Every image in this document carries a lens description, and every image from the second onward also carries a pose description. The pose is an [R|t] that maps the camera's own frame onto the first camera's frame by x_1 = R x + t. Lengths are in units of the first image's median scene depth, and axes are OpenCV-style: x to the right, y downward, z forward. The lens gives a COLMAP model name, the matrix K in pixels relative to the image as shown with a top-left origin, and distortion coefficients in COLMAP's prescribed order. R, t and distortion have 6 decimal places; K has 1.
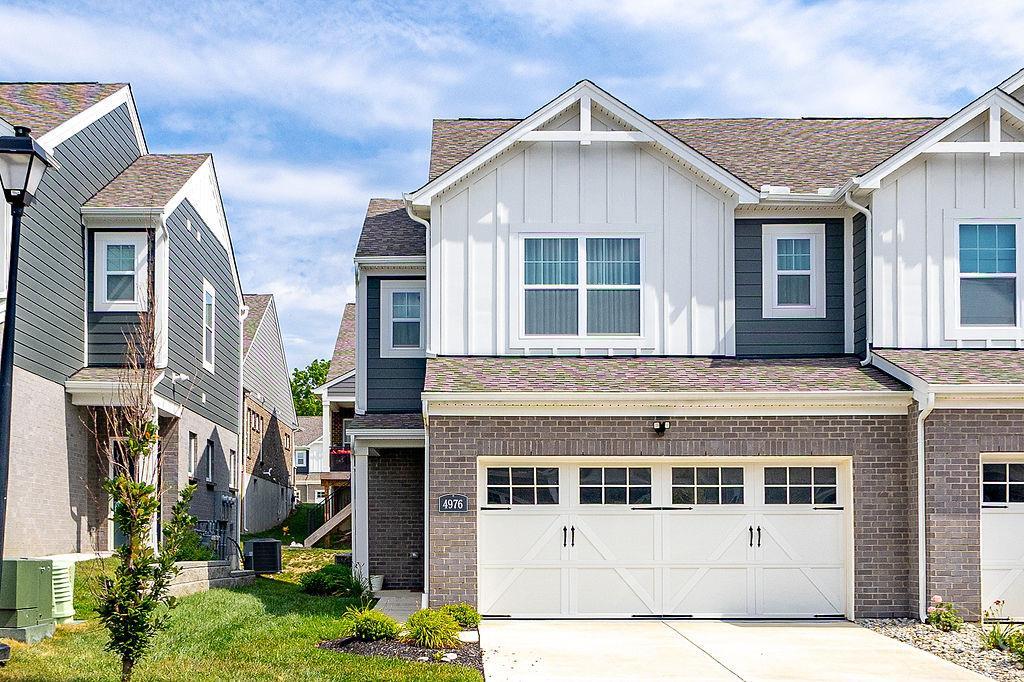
lens RADIAL K [[444.2, 0, 547.2], [0, 444.2, 305.2], [0, 0, 1]] dist [-0.000668, 0.000003]
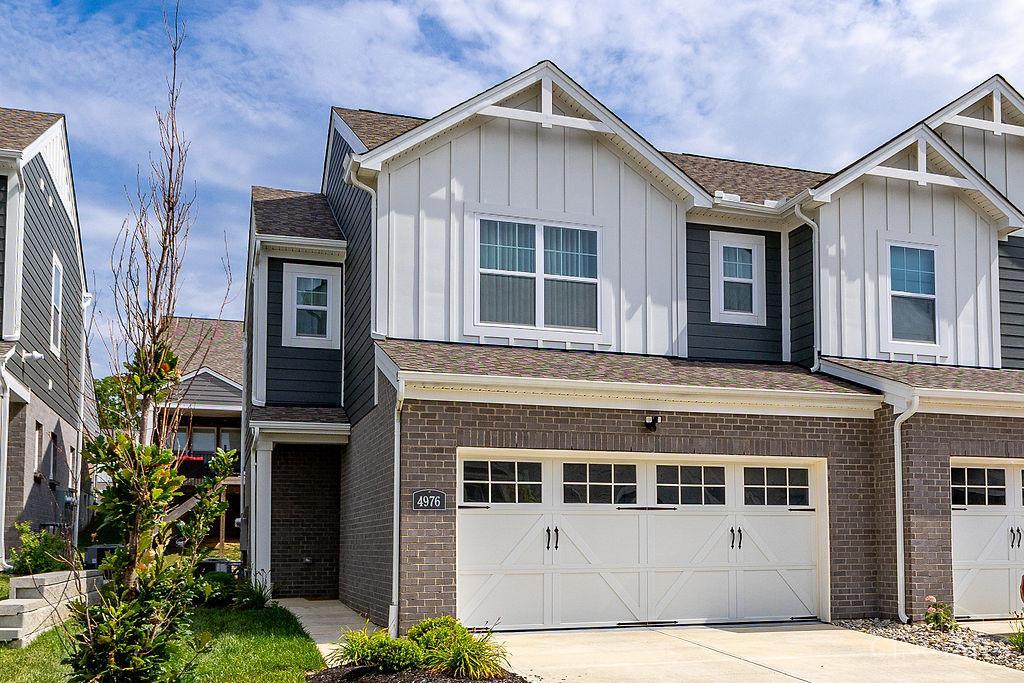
lens RADIAL K [[449.1, 0, 514.5], [0, 449.1, 315.3], [0, 0, 1]] dist [0.000189, 0.000013]
pose [[0.988176, 0.065930, 0.138423, -0.159457], [-0.068100, 0.997618, 0.010999, 0.055773], [-0.137368, -0.020296, 0.990312, 0.101998]]
